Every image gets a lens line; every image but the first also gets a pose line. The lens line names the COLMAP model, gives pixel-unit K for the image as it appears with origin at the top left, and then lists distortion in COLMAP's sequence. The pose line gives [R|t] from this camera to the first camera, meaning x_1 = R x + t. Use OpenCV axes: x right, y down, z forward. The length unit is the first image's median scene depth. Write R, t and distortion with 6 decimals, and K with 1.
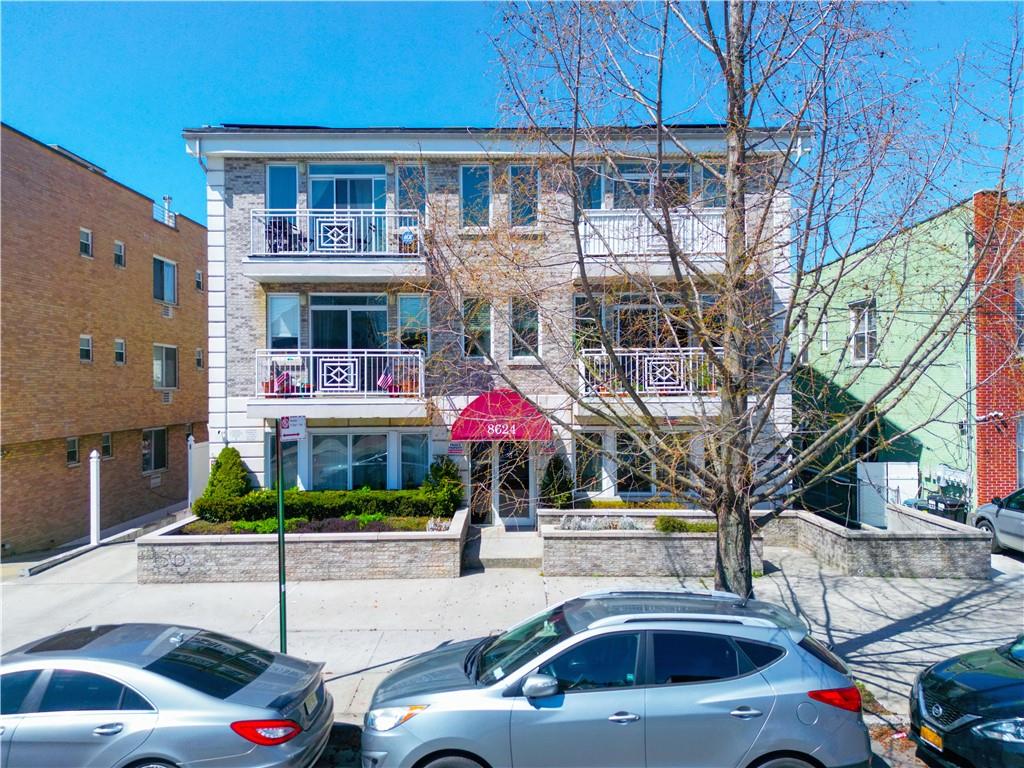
lens RADIAL K [[726.5, 0, 512.5], [0, 726.5, 370.6], [0, 0, 1]] dist [0.018864, -0.000384]
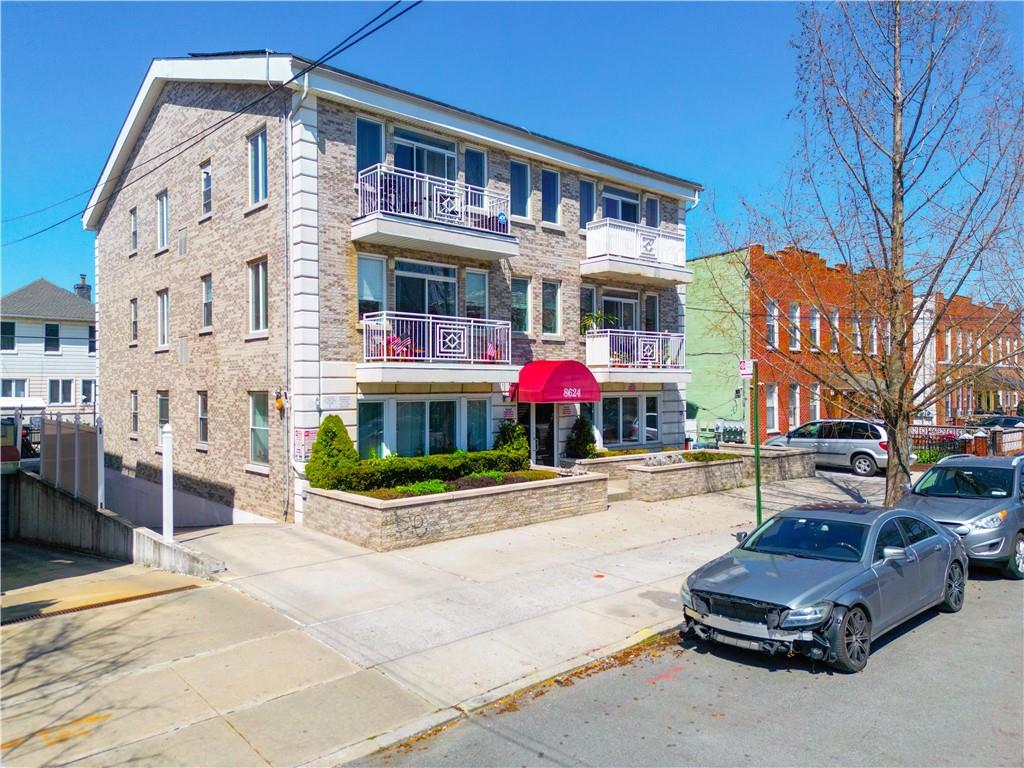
lens RADIAL K [[718.8, 0, 512.0], [0, 718.8, 384.0], [0, 0, 1]] dist [0.008995, -0.004418]
pose [[0.757562, 0.005863, 0.652737, -0.795332], [-0.017539, 0.999781, 0.011377, 0.050765], [-0.652528, -0.020067, 0.757499, 0.157899]]
